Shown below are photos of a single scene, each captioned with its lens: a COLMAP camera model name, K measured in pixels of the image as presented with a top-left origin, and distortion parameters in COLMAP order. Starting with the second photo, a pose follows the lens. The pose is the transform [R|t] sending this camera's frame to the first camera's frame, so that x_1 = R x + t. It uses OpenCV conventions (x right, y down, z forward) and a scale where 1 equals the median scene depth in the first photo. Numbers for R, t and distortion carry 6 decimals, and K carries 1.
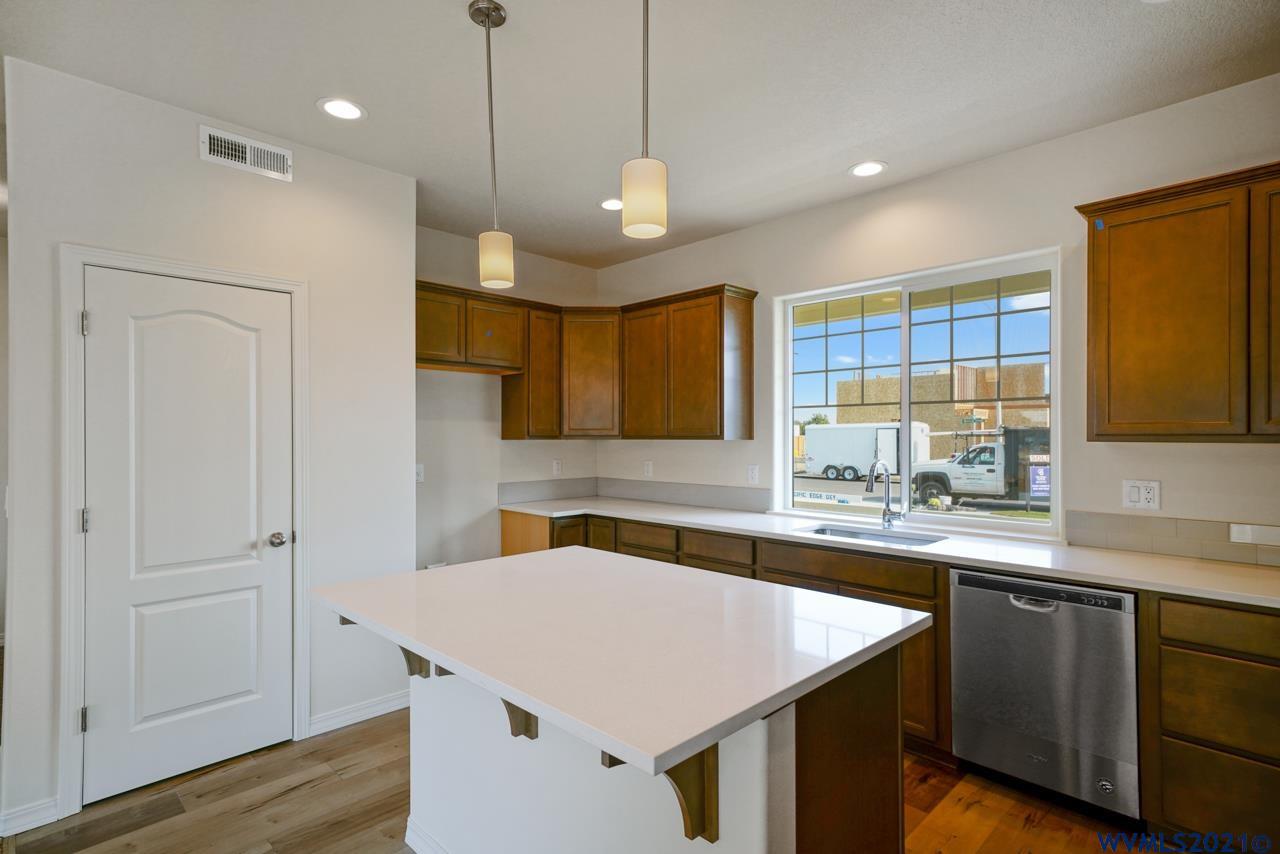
lens RADIAL K [[636.5, 0, 634.7], [0, 636.5, 430.9], [0, 0, 1]] dist [0.021236, 0.001035]
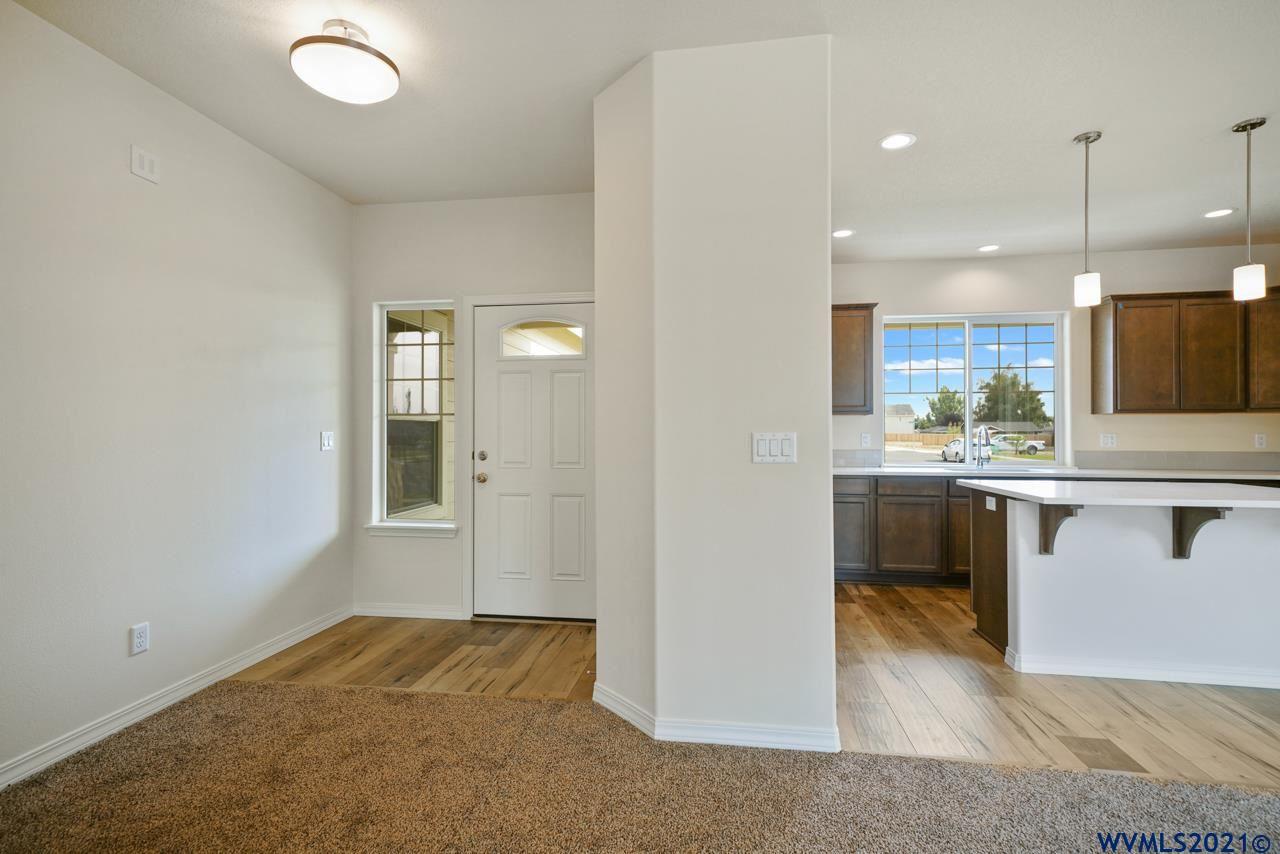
lens RADIAL K [[636.5, 0, 634.1], [0, 636.5, 427.6], [0, 0, 1]] dist [0.021236, 0.001035]
pose [[0.797177, 0.005743, 0.603718, -1.492804], [-0.003577, 0.999982, -0.004790, 0.068177], [-0.603735, 0.001659, 0.797183, 0.270993]]
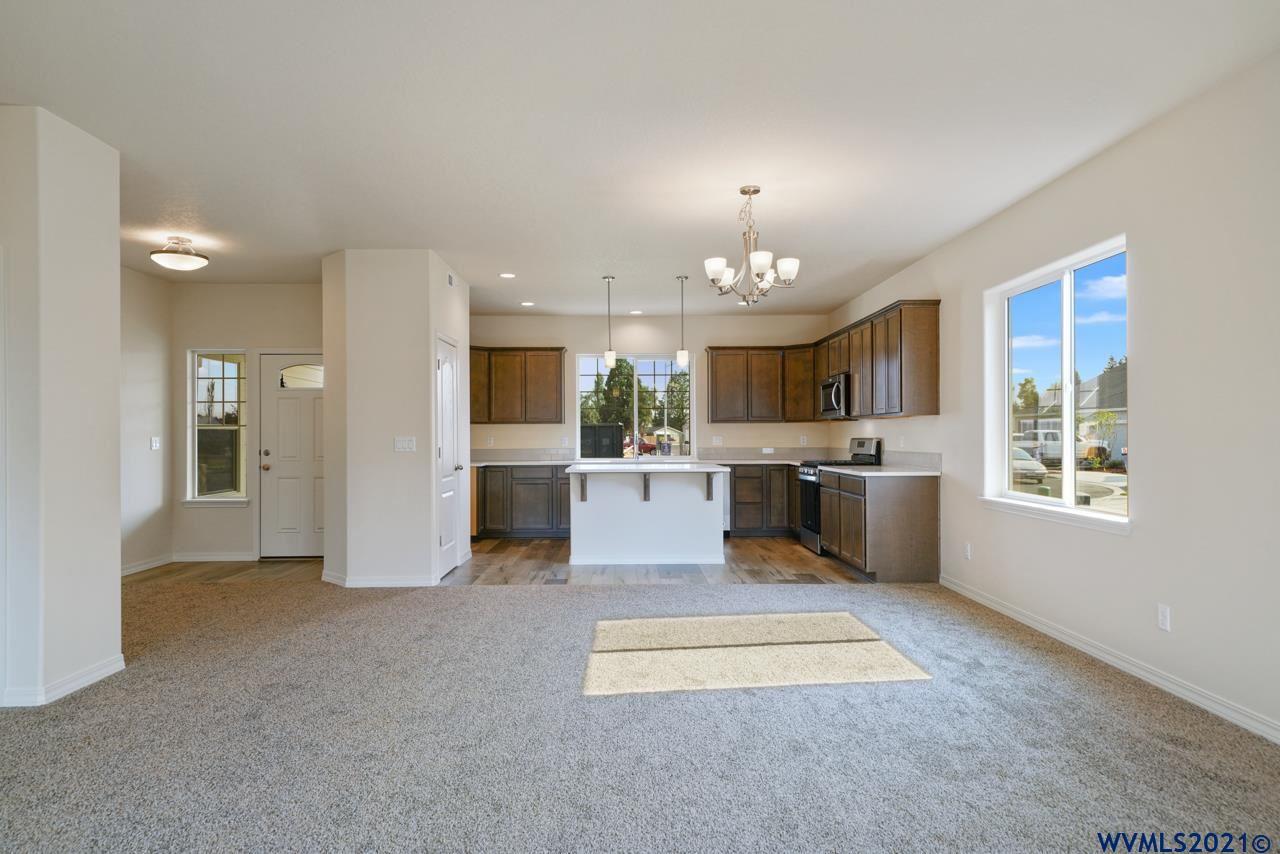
lens RADIAL K [[779.7, 0, 640.4], [0, 779.7, 423.1], [0, 0, 1]] dist [0.029024, -0.000785]
pose [[0.689648, 0.010121, 0.724074, -1.965362], [-0.000679, 0.999911, -0.013331, 0.059384], [-0.724145, 0.008702, 0.689593, -1.168402]]
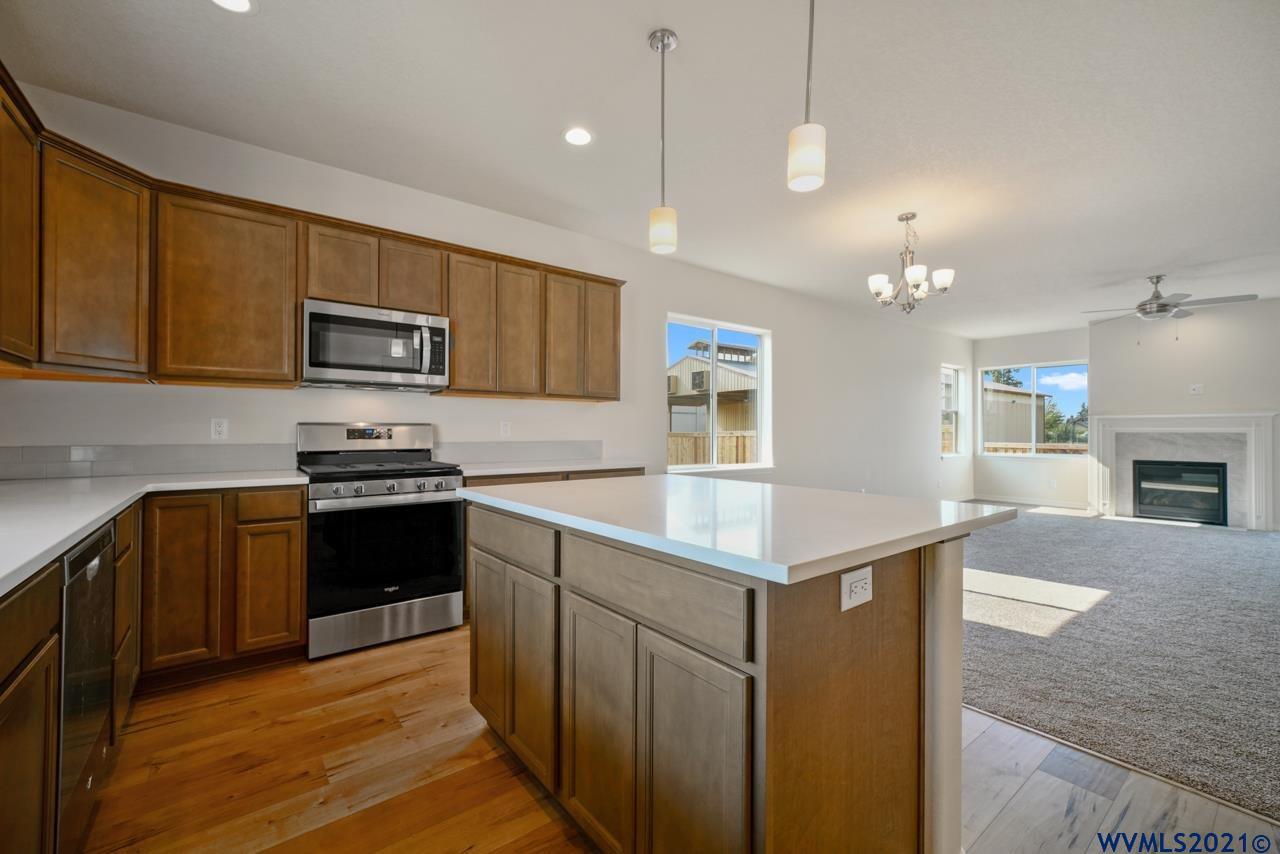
lens RADIAL K [[521.5, 0, 635.0], [0, 521.5, 429.2], [0, 0, 1]] dist [-0.004218, 0.001473]
pose [[-0.991889, -0.002021, 0.127088, -0.040618], [-0.003097, 0.999961, -0.008270, 0.097475], [-0.127067, -0.008597, -0.991857, 1.247637]]
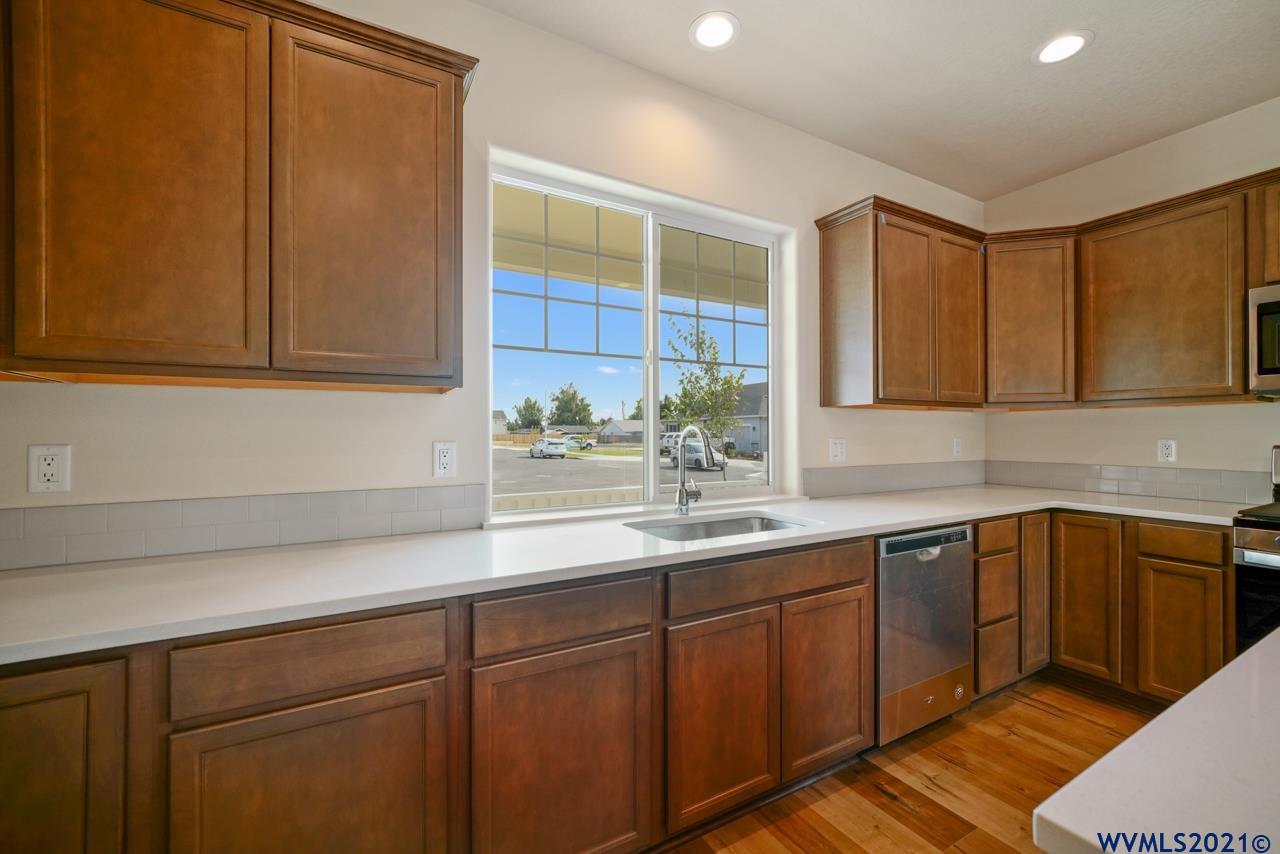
lens RADIAL K [[521.5, 0, 634.8], [0, 521.5, 432.9], [0, 0, 1]] dist [-0.004218, 0.001473]
pose [[0.262970, 0.001622, 0.964803, -0.266868], [-0.004904, 0.999988, -0.000345, 0.063309], [-0.964791, -0.004641, 0.262975, 1.033826]]
